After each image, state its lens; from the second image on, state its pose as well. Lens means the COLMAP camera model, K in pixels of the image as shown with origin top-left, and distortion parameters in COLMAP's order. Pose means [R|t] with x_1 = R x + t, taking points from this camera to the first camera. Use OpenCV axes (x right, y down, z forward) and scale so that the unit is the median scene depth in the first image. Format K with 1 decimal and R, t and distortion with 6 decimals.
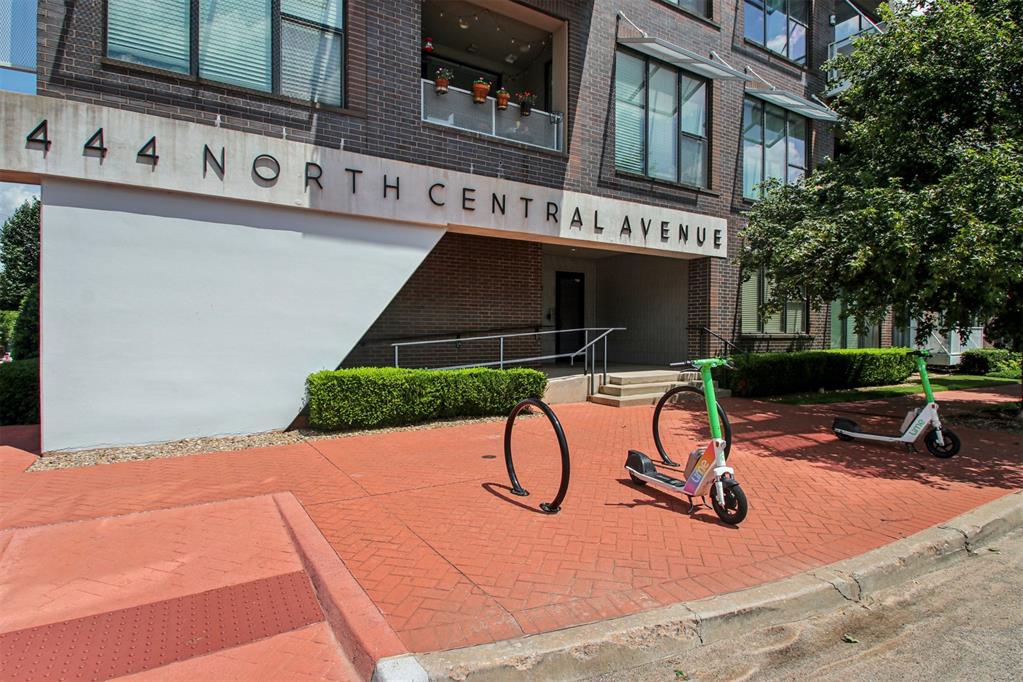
lens RADIAL K [[534.7, 0, 511.5], [0, 534.7, 341.0], [0, 0, 1]] dist [-0.000450, -0.000124]
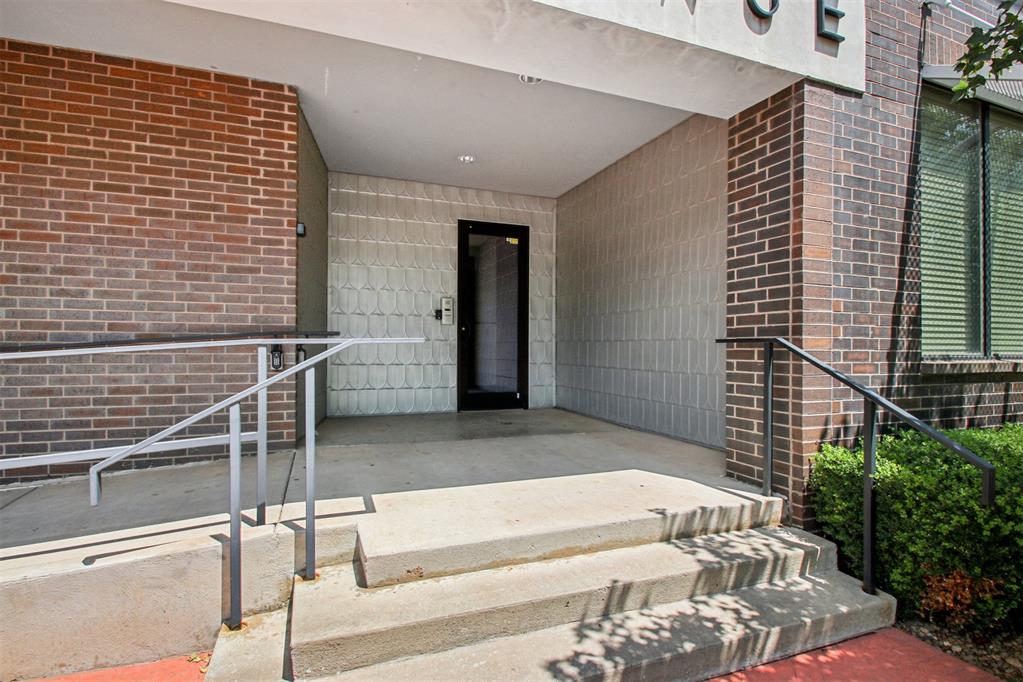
lens RADIAL K [[534.7, 0, 511.5], [0, 534.7, 341.0], [0, 0, 1]] dist [-0.000450, -0.000124]
pose [[0.984723, 0.003769, -0.174090, 0.262832], [-0.008711, 0.999580, -0.027630, -0.014172], [0.173913, 0.028724, 0.984342, 0.679631]]
